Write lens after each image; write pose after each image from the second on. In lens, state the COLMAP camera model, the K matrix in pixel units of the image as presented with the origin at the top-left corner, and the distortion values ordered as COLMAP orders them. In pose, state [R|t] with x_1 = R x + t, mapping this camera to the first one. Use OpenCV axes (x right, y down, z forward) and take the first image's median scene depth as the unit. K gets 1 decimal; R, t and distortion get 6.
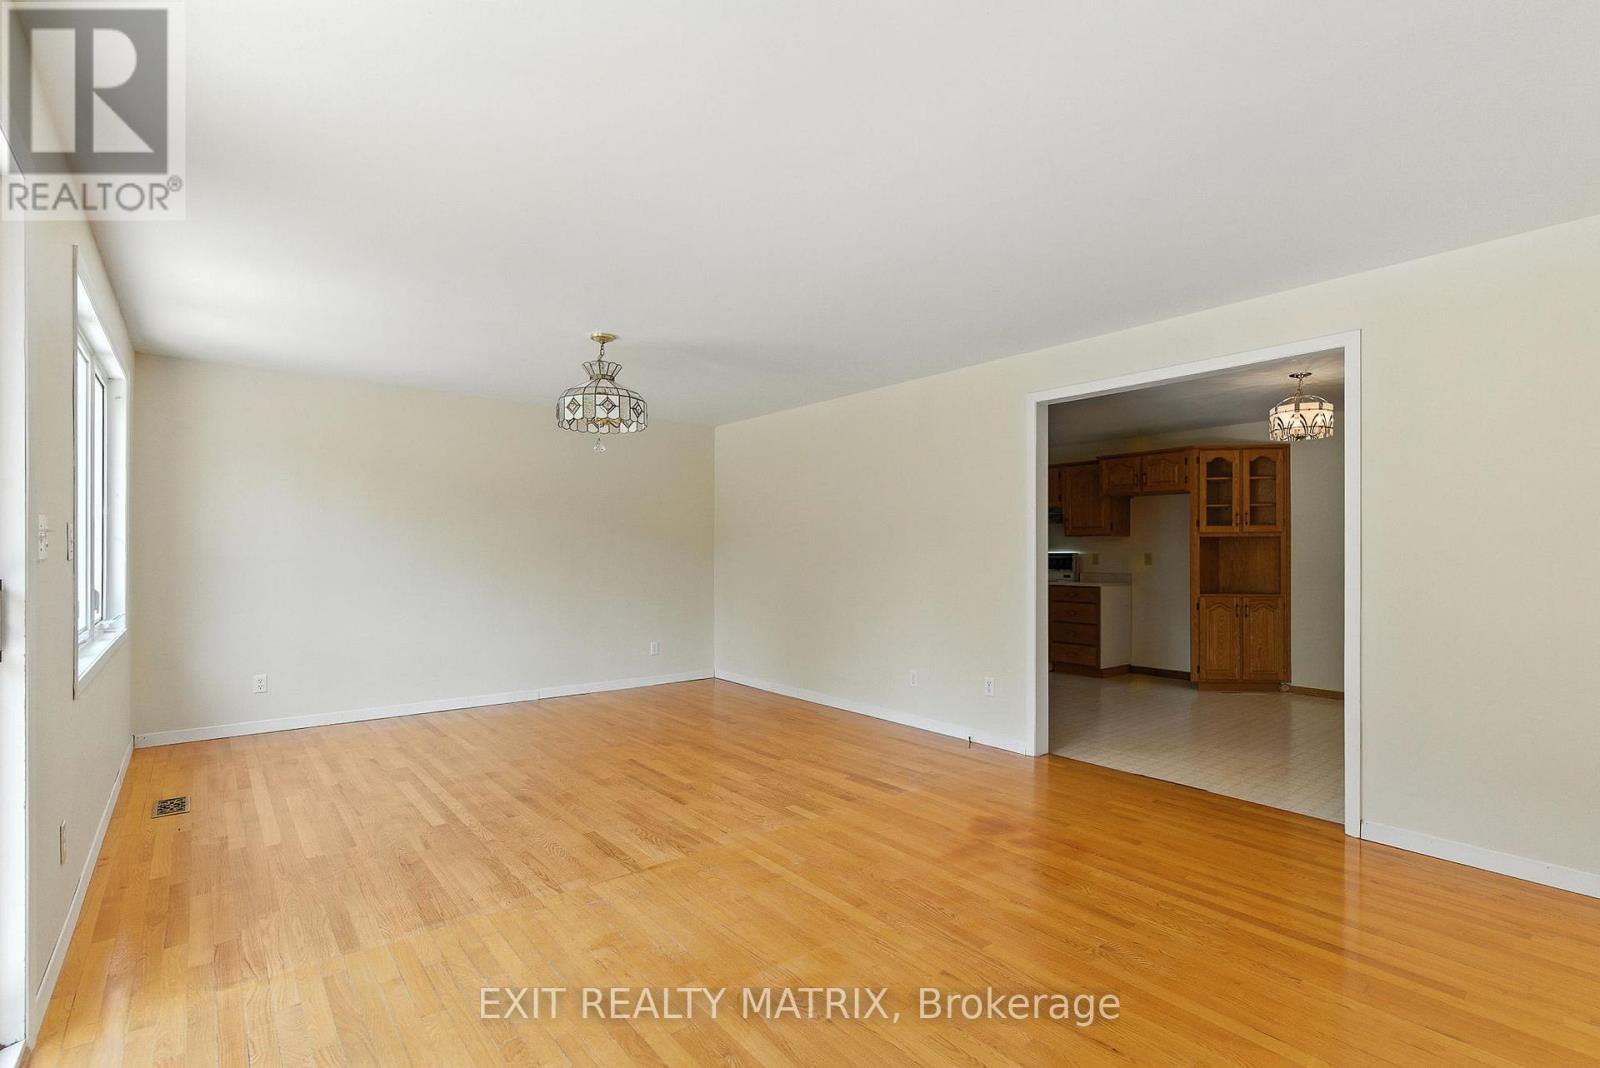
lens RADIAL K [[731.5, 0, 800.9], [0, 731.5, 548.2], [0, 0, 1]] dist [0.001054, 0.000148]
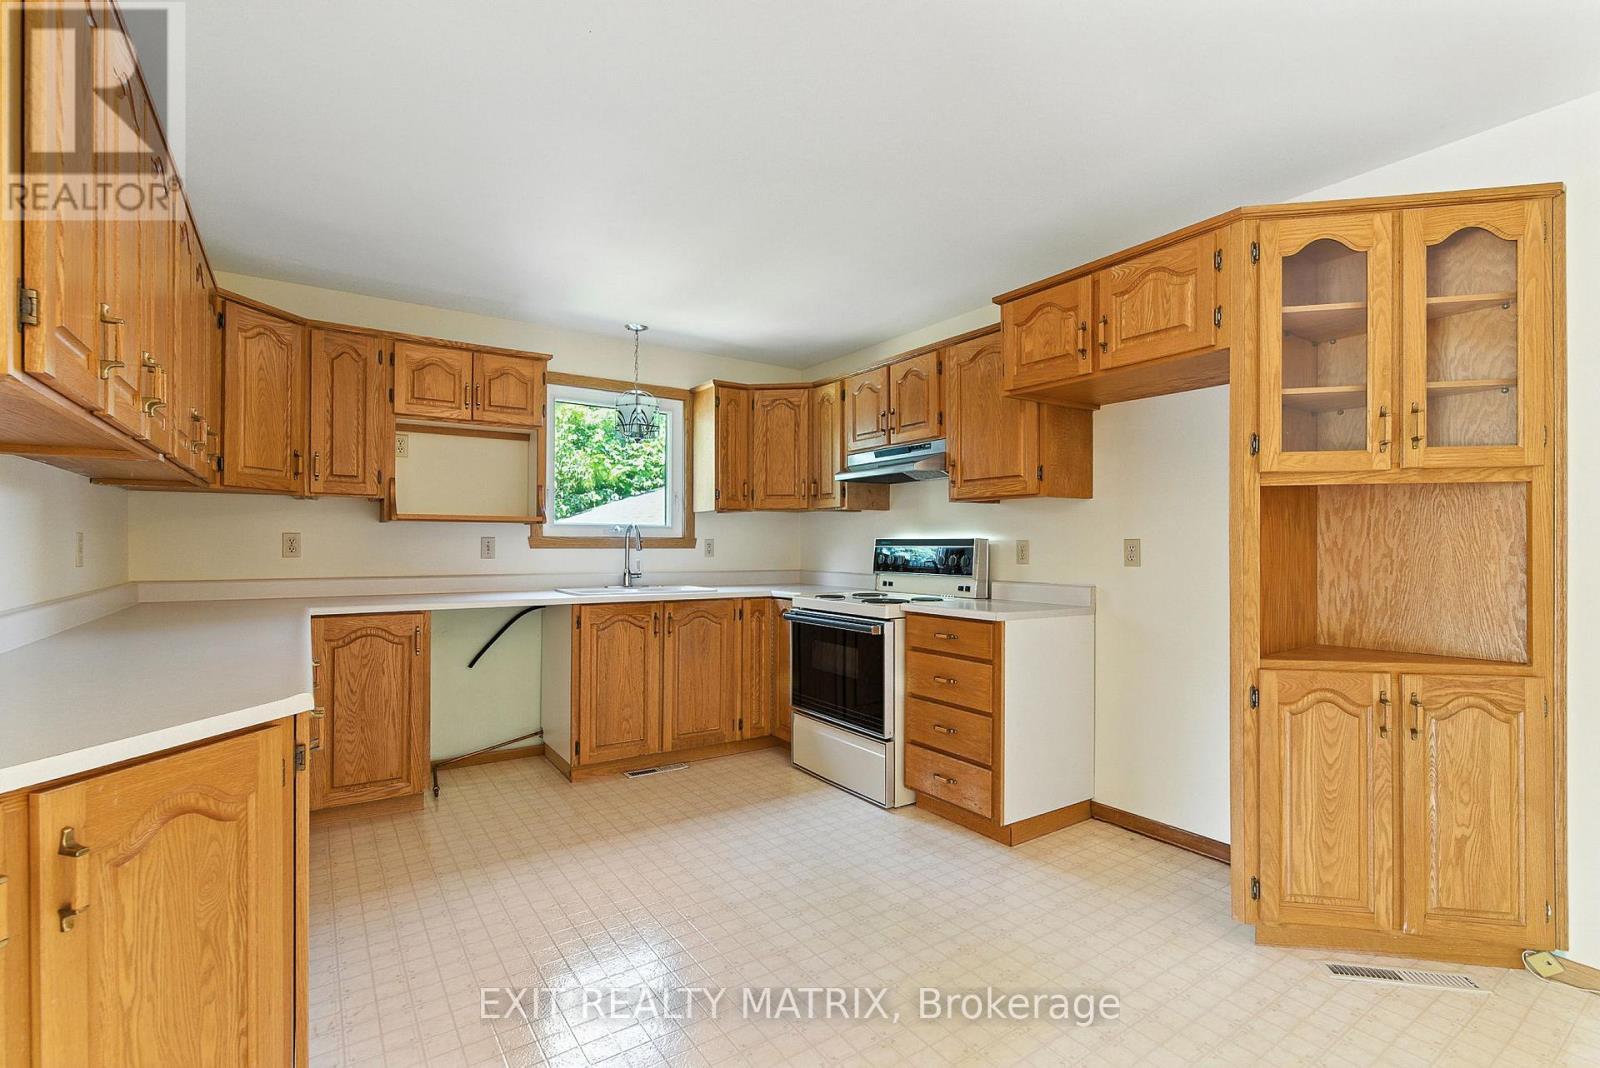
lens RADIAL K [[717.8, 0, 801.3], [0, 717.8, 541.8], [0, 0, 1]] dist [0.002823, 0.000367]
pose [[0.996418, 0.000432, -0.084558, 0.367462], [-0.000311, 0.999999, 0.001436, 0.009362], [0.084559, -0.001404, 0.996418, 0.661614]]
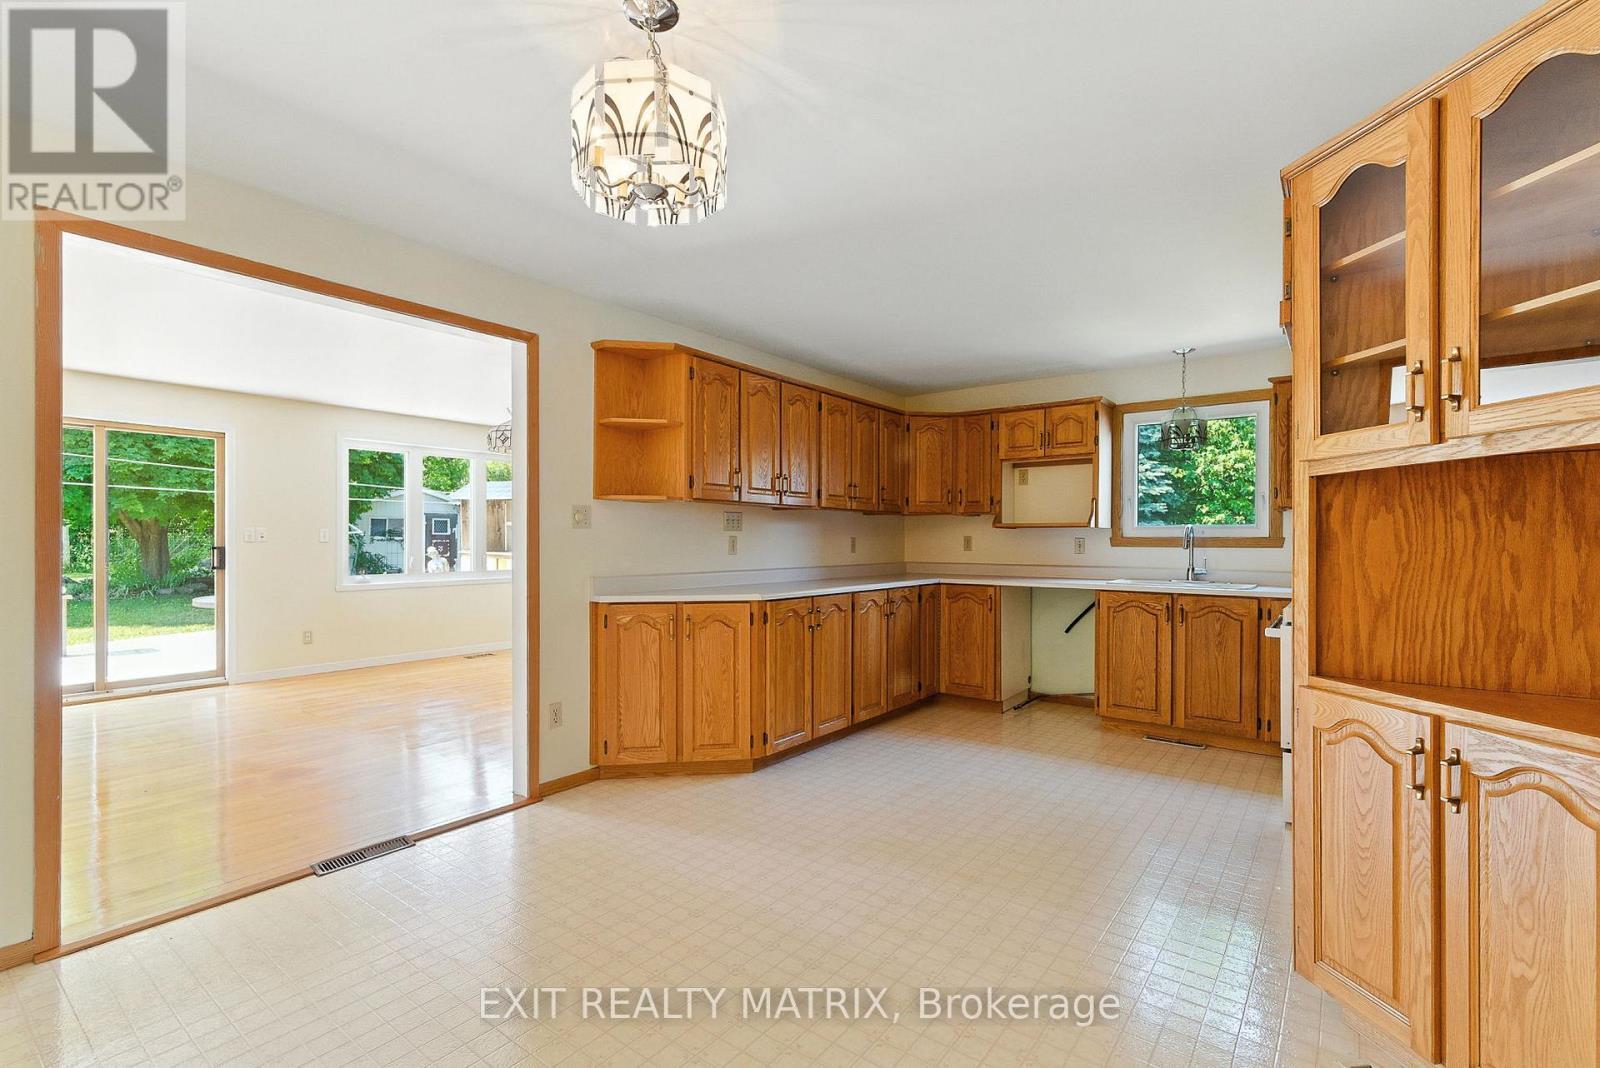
lens RADIAL K [[717.8, 0, 801.3], [0, 717.8, 541.8], [0, 0, 1]] dist [0.002823, 0.000367]
pose [[0.244513, 0.000439, -0.969646, 0.771078], [0.000940, 0.999999, 0.000690, 0.009826], [0.969645, -0.001080, 0.244513, 0.739300]]
